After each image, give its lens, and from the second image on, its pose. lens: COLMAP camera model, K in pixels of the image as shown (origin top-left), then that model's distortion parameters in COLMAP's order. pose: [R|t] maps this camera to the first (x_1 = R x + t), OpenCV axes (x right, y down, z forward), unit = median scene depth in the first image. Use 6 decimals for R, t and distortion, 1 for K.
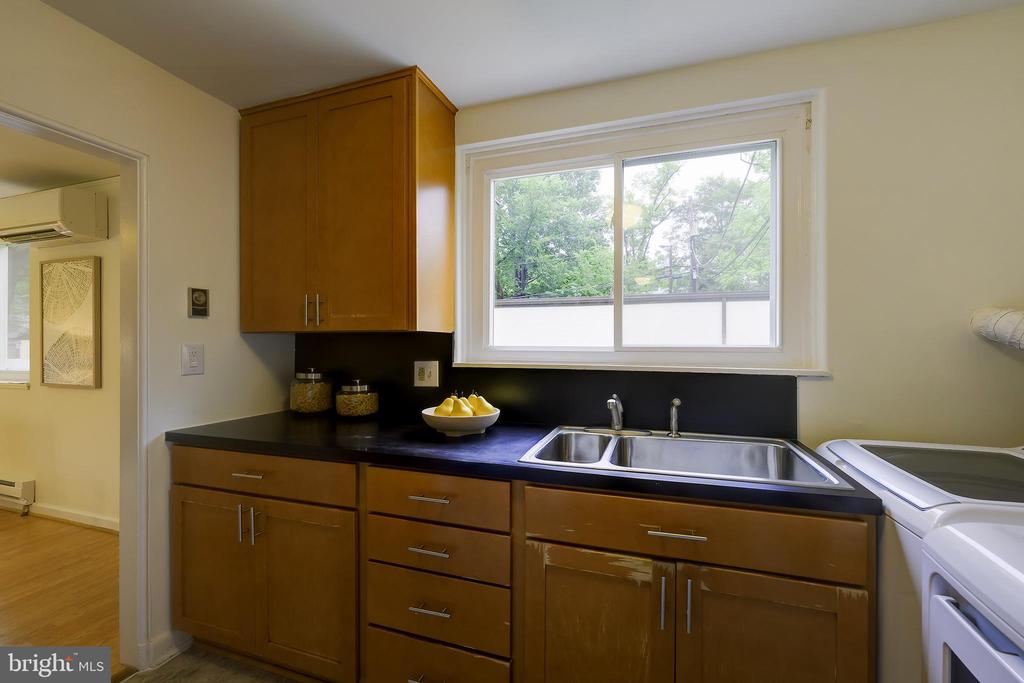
lens RADIAL K [[414.7, 0, 512.4], [0, 414.7, 344.2], [0, 0, 1]] dist [0.001772, -0.000488]
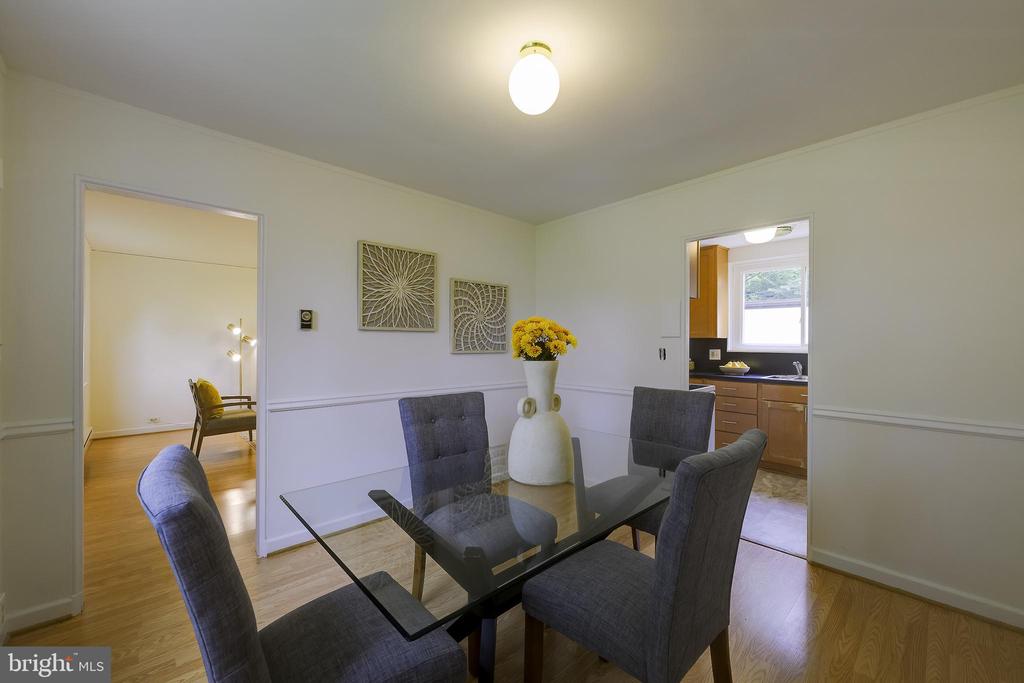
lens RADIAL K [[414.7, 0, 514.9], [0, 414.7, 342.4], [0, 0, 1]] dist [0.001772, -0.000488]
pose [[0.893550, 0.016338, -0.448666, -0.163001], [-0.011135, 0.999837, 0.014234, -0.024747], [0.448826, -0.007723, 0.893586, -1.843612]]
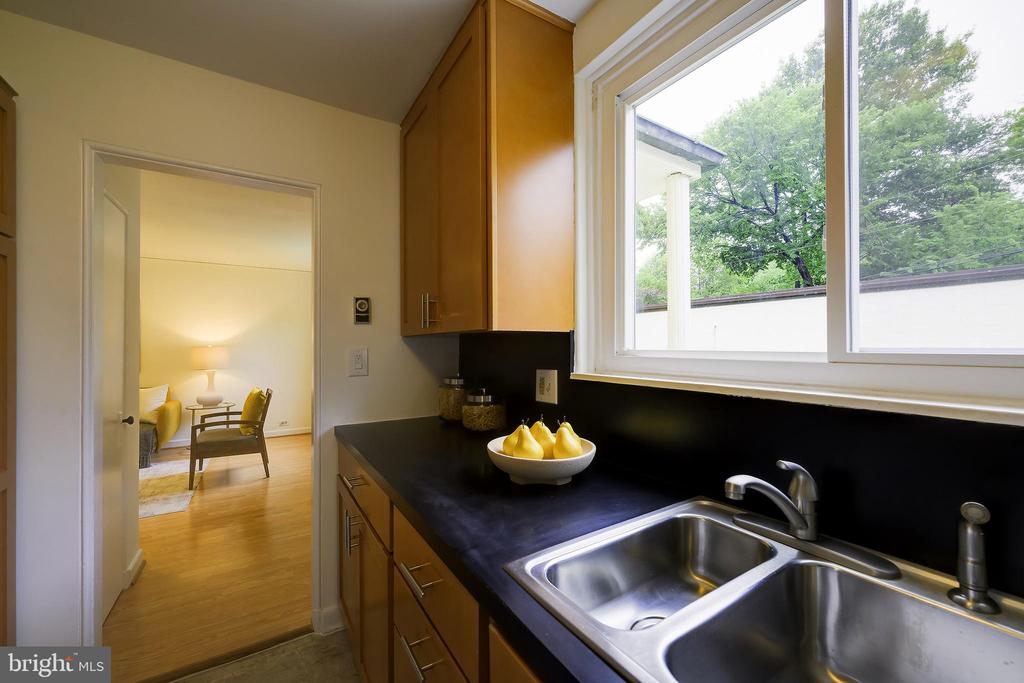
lens RADIAL K [[414.7, 0, 526.1], [0, 414.7, 341.8], [0, 0, 1]] dist [0.001772, -0.000488]
pose [[0.796684, -0.010665, -0.604302, 0.229834], [0.005603, 0.999932, -0.010261, -0.003238], [0.604370, 0.004789, 0.796689, 0.365023]]
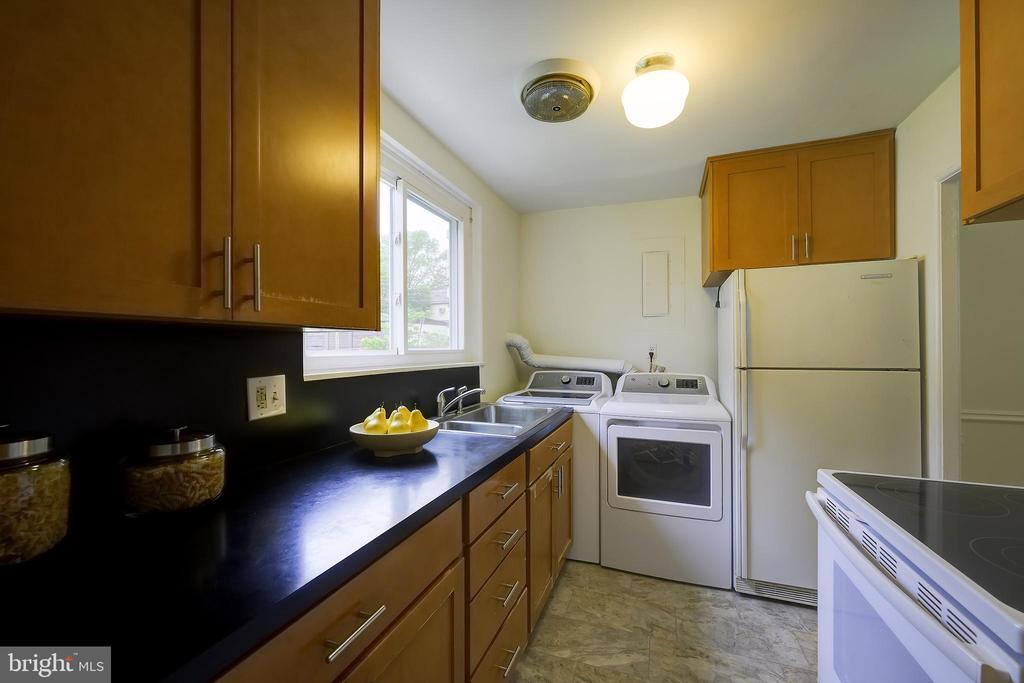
lens RADIAL K [[414.7, 0, 515.3], [0, 414.7, 348.0], [0, 0, 1]] dist [0.001772, -0.000488]
pose [[0.016058, -0.002745, 0.999867, -0.832004], [0.003421, 0.999991, 0.002690, -0.002574], [-0.999865, 0.003378, 0.016067, 0.618873]]
